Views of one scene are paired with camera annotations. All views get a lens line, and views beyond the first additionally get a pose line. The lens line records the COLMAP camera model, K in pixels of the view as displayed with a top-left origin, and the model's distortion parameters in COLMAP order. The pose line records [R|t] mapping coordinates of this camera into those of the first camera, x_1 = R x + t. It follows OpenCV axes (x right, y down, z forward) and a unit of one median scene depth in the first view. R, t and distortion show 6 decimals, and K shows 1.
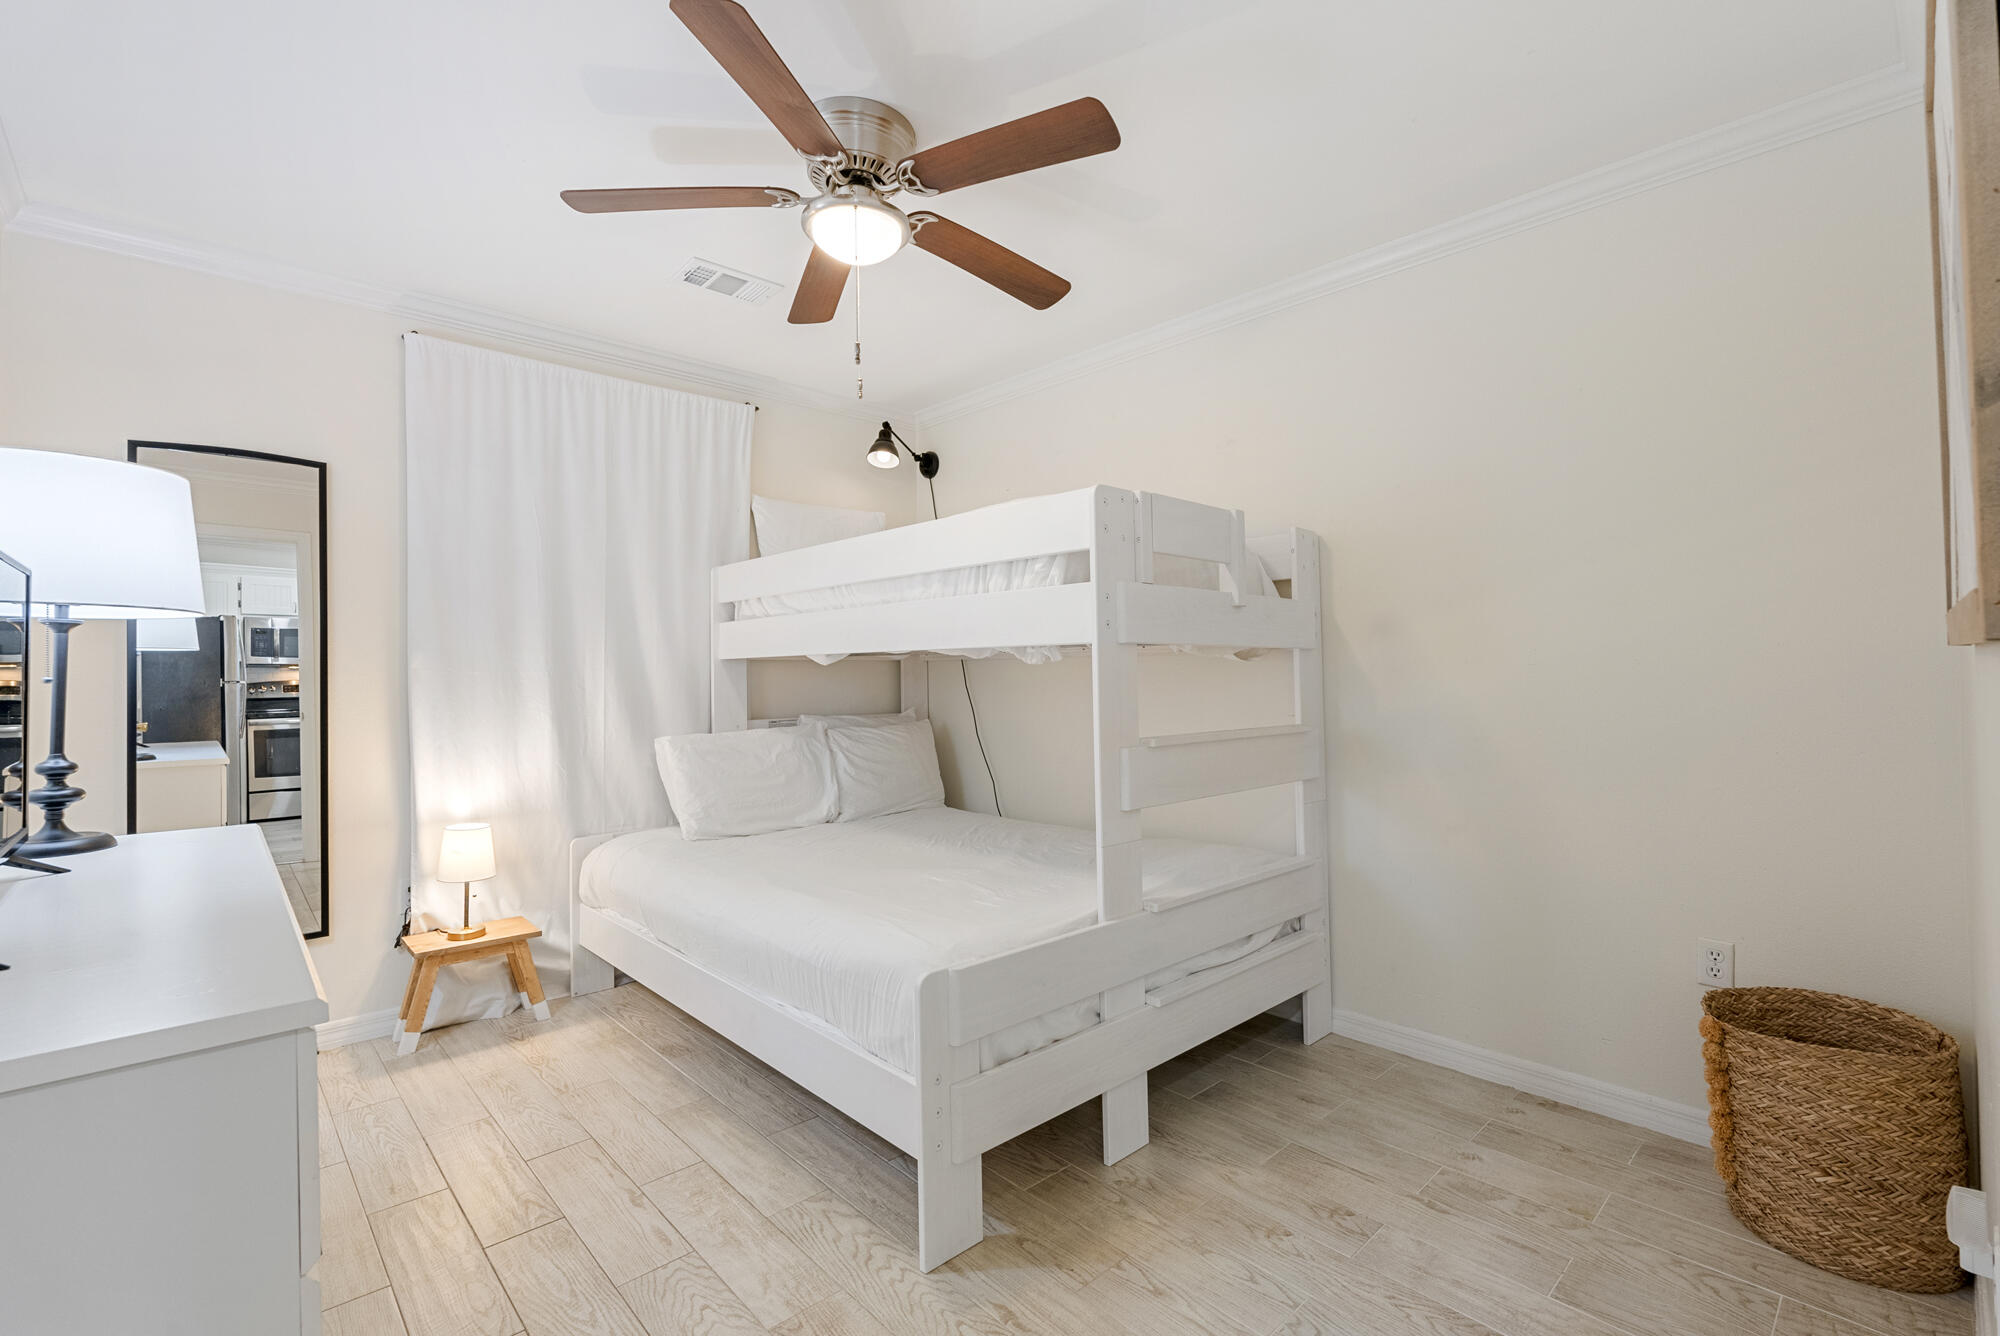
lens RADIAL K [[875.2, 0, 998.2], [0, 875.2, 656.1], [0, 0, 1]] dist [-0.010542, 0.000902]
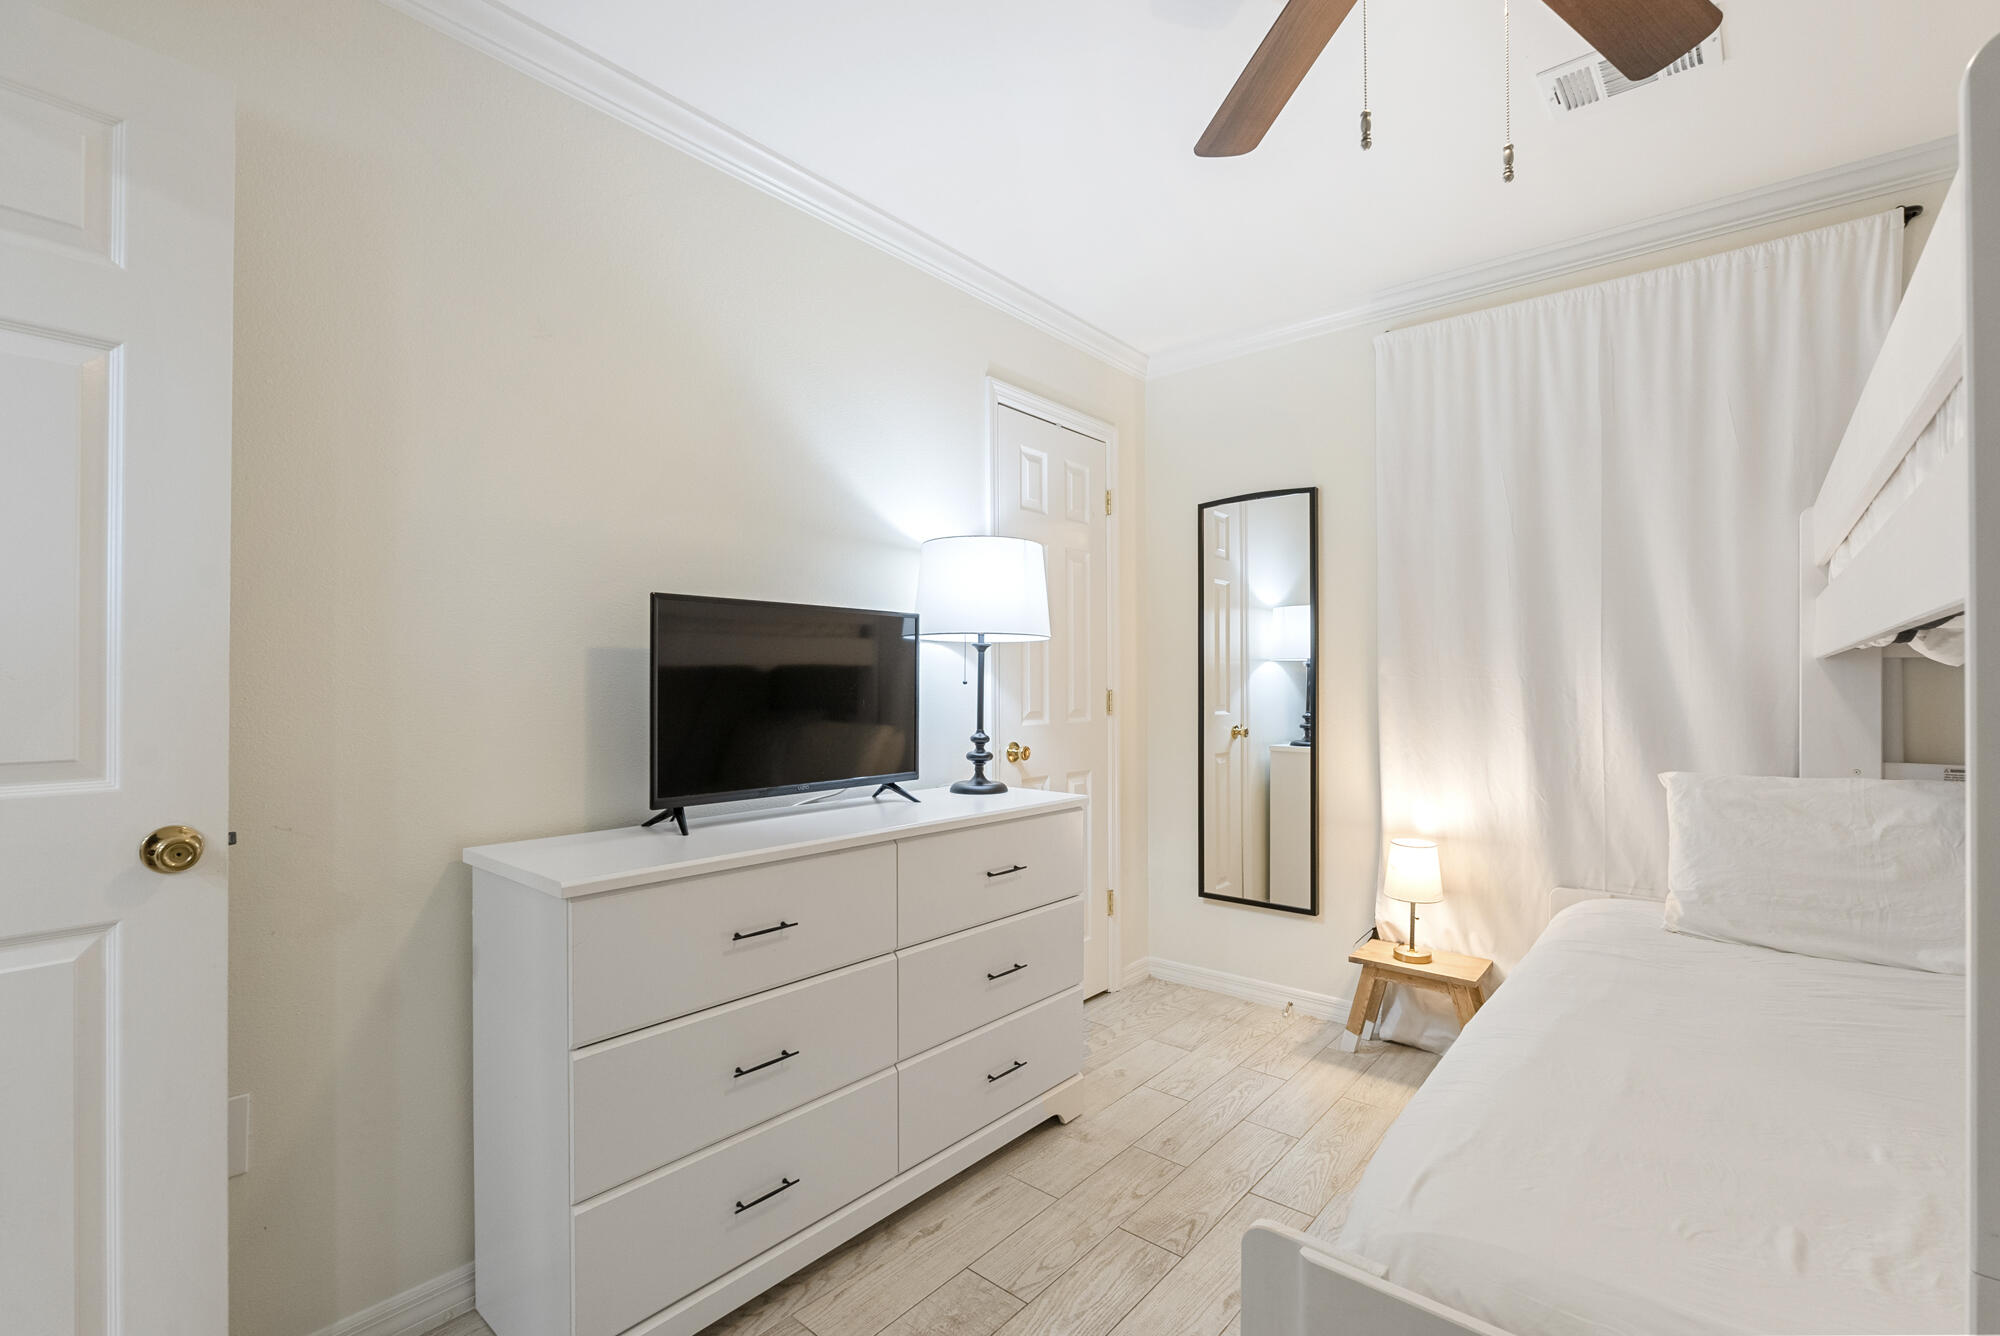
lens RADIAL K [[875.2, 0, 1021.6], [0, 875.2, 694.6], [0, 0, 1]] dist [-0.010542, 0.000902]
pose [[0.136495, 0.019833, -0.990442, 0.260084], [0.015338, 0.999637, 0.022131, 0.008630], [0.990522, -0.018212, 0.136141, 0.456883]]
